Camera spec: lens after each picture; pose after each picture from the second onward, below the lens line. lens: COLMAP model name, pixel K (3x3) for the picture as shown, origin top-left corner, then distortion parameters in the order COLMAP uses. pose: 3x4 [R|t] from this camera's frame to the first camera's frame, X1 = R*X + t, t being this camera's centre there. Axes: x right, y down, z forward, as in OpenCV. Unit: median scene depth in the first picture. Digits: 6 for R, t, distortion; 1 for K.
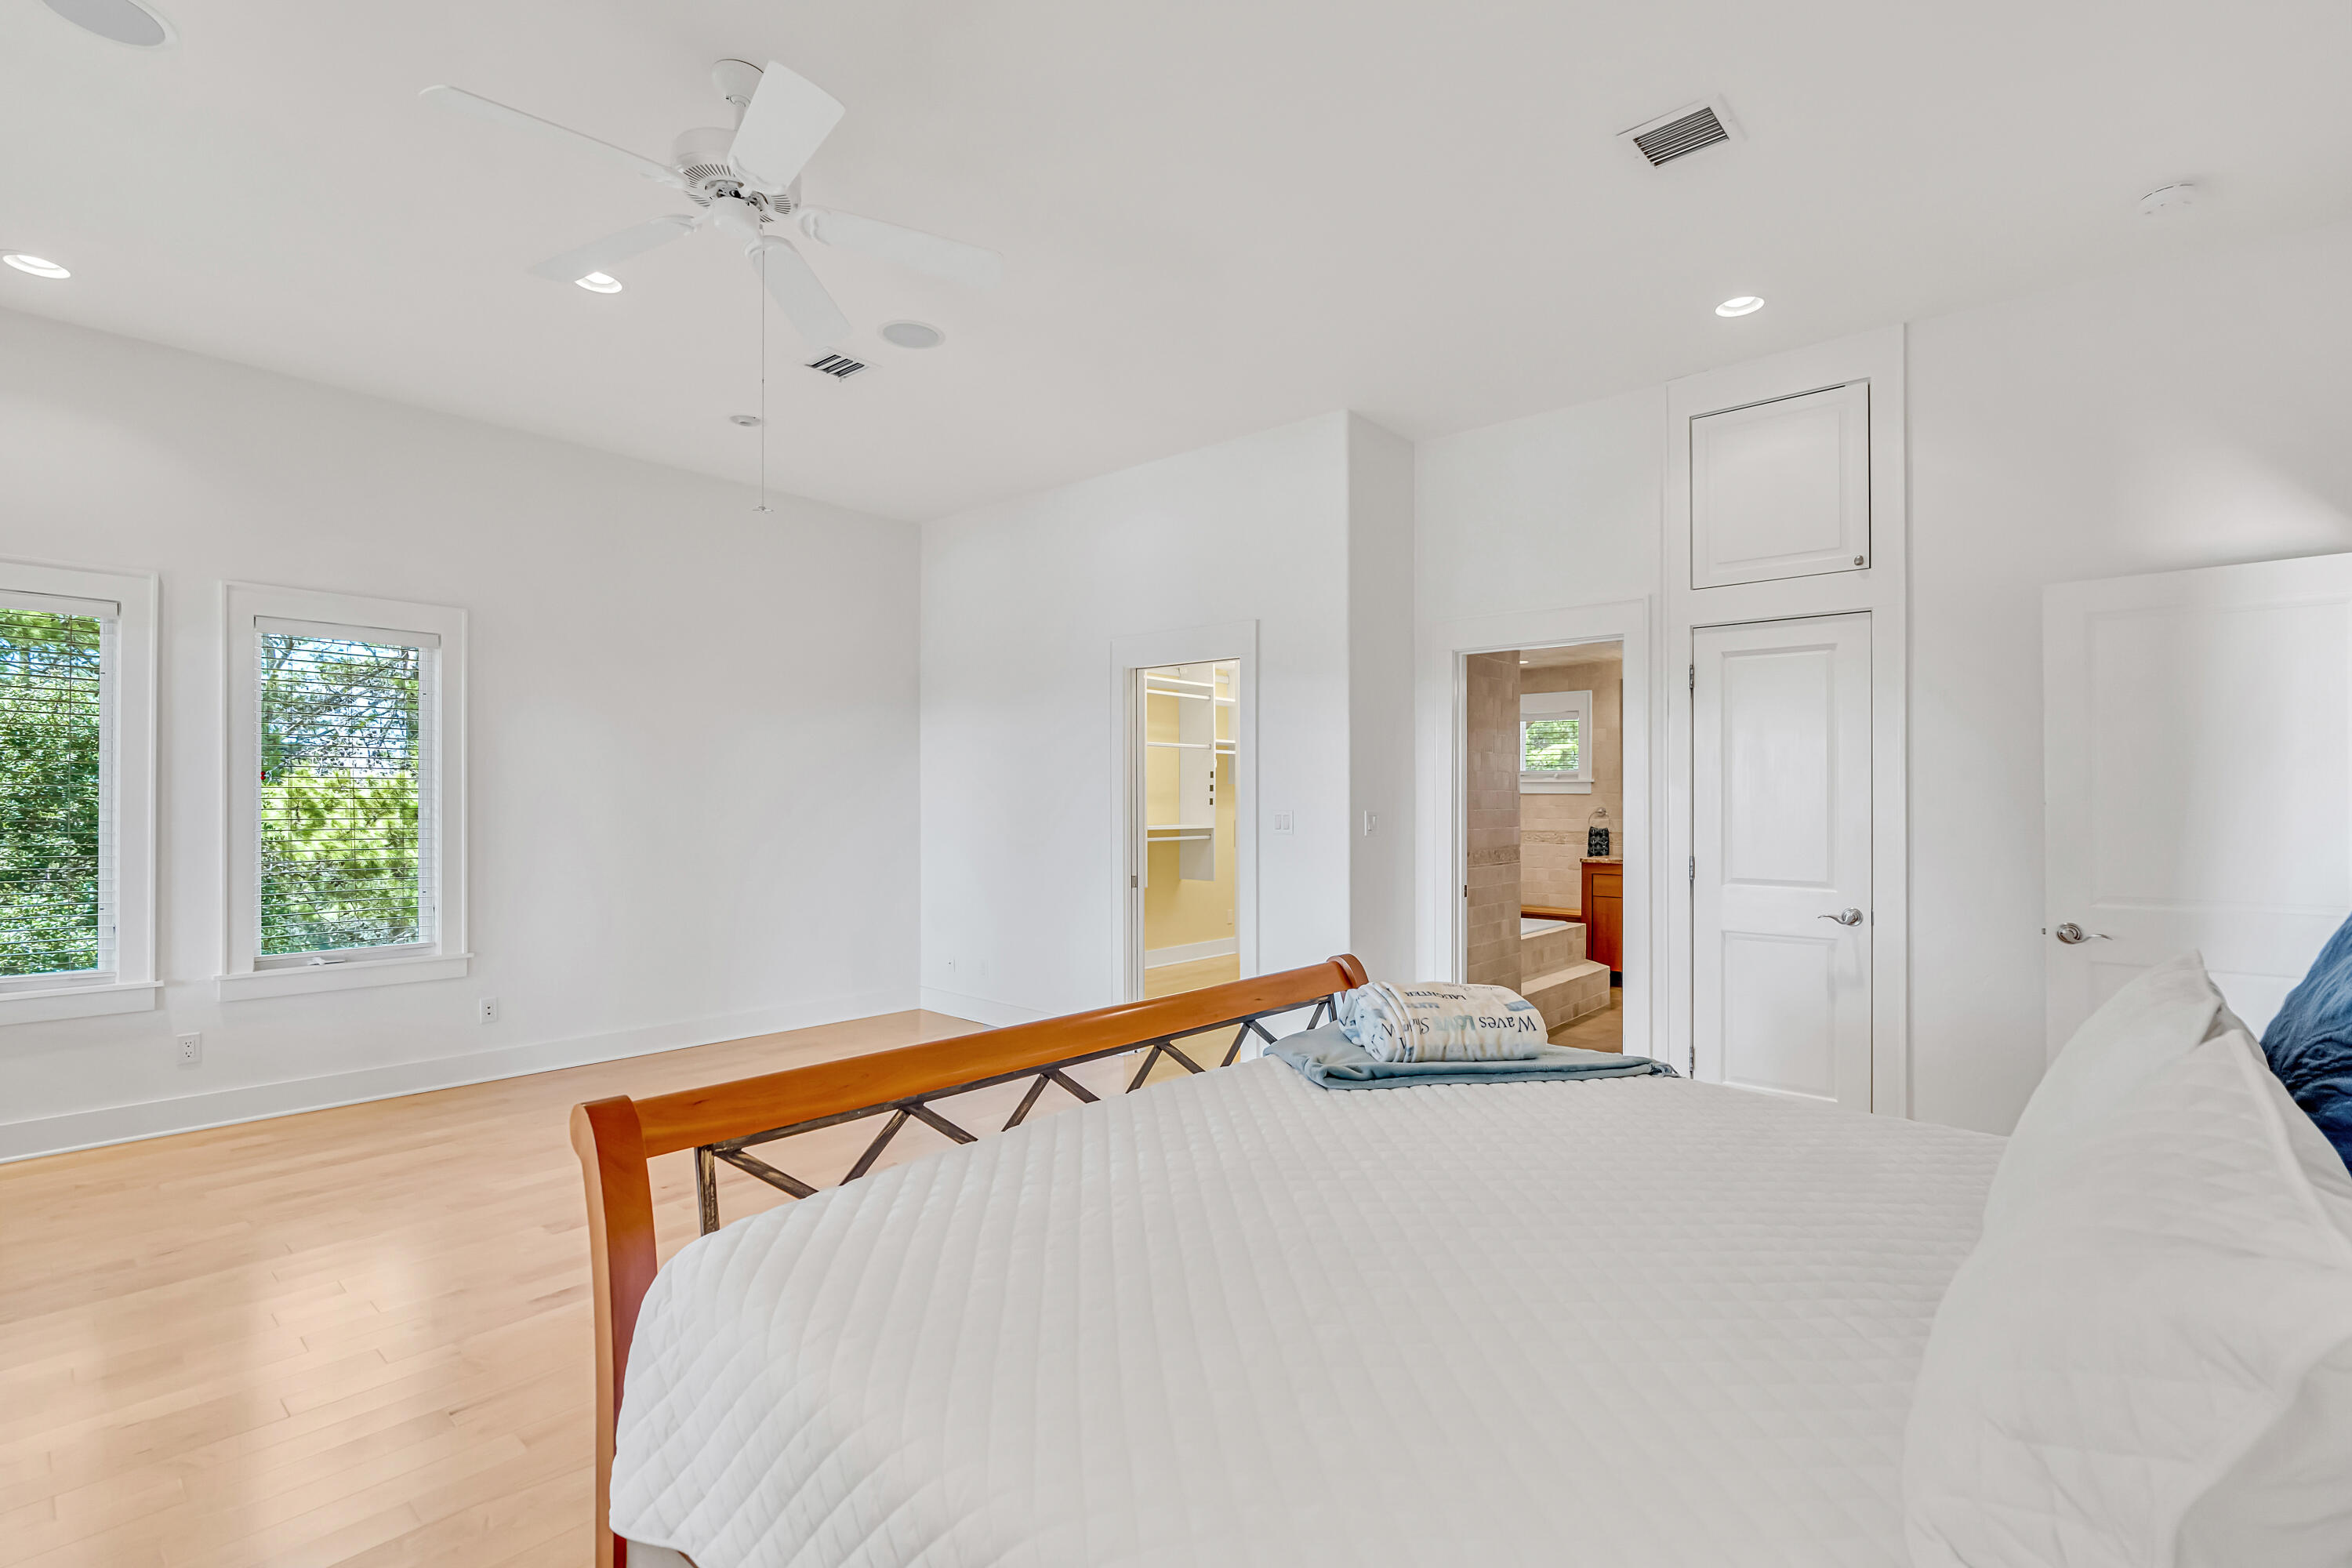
lens RADIAL K [[1050.0, 0, 1176.0], [0, 1050.0, 784.0], [0, 0, 1]] dist [-0.009581, 0.000388]
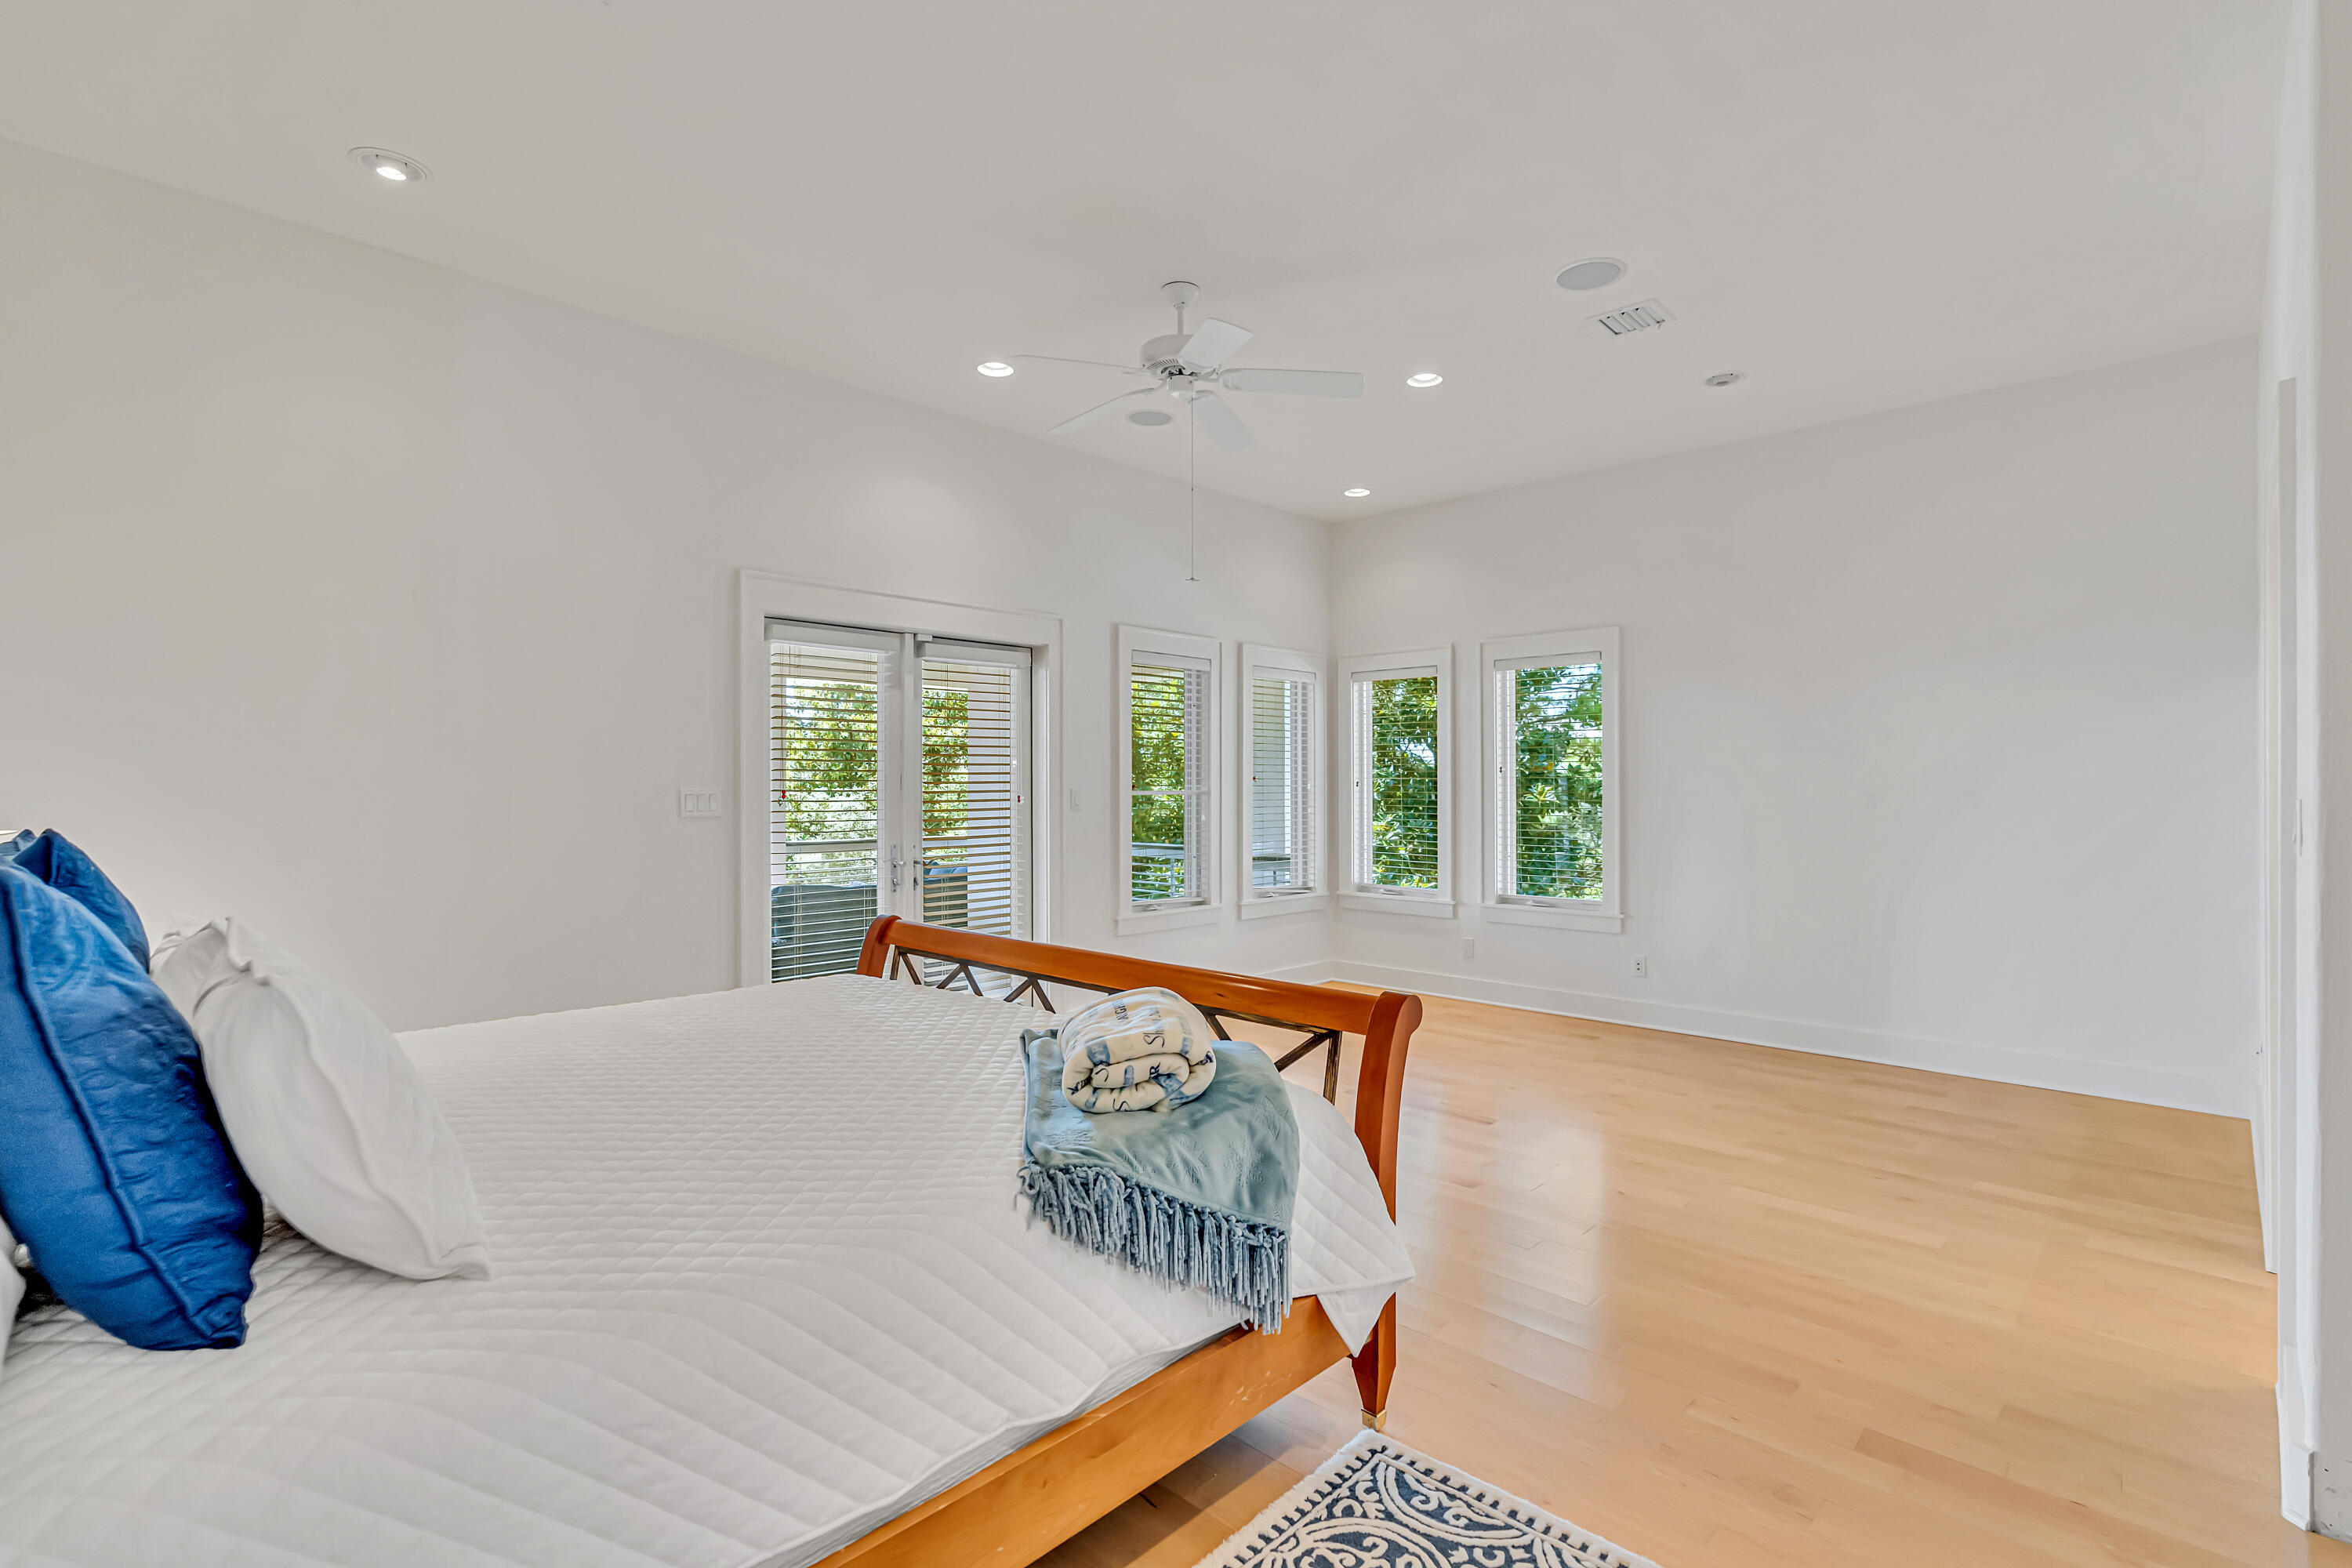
lens RADIAL K [[1050.0, 0, 1176.0], [0, 1050.0, 784.0], [0, 0, 1]] dist [-0.009581, 0.000388]
pose [[-0.036990, -0.005228, -0.999302, 0.707663], [0.017291, 0.999833, -0.005870, 0.013588], [0.999166, -0.017496, -0.036893, 0.697510]]
